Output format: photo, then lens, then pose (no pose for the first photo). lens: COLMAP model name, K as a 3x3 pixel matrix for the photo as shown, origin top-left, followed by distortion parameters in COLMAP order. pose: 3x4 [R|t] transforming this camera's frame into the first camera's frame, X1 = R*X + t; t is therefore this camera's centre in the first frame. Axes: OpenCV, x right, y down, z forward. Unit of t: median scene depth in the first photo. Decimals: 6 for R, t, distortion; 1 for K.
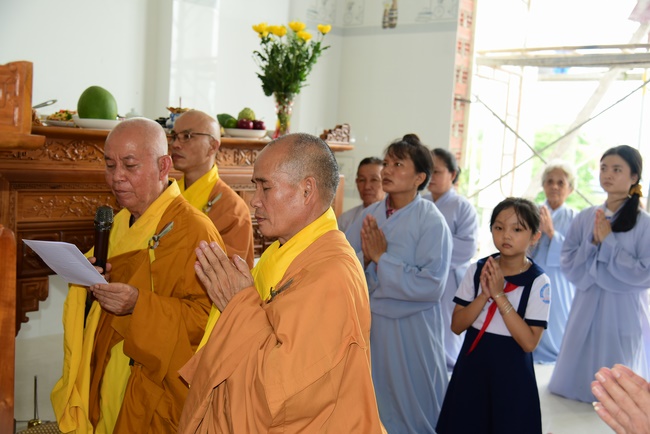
lens RADIAL K [[802.4, 0, 325.3], [0, 802.4, 226.3], [0, 0, 1]] dist [-0.016622, -0.007986]
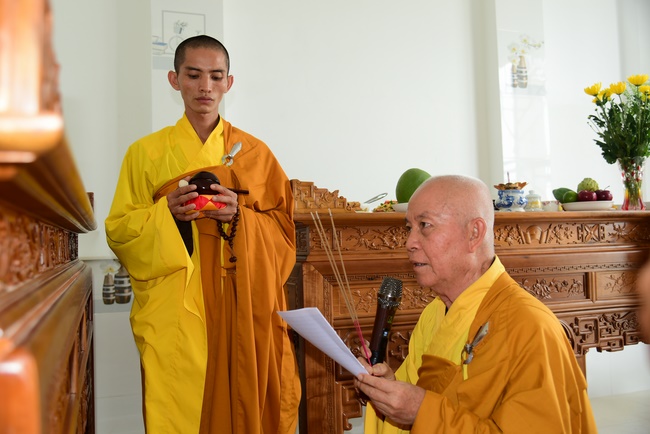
lens RADIAL K [[613.3, 0, 325.0], [0, 613.3, 217.0], [0, 0, 1]] dist [-0.026852, 0.002446]
pose [[0.874349, -0.106532, -0.473461, -0.035976], [0.031752, 0.986076, -0.163236, -0.004310], [0.484258, 0.127692, 0.865557, 0.278117]]
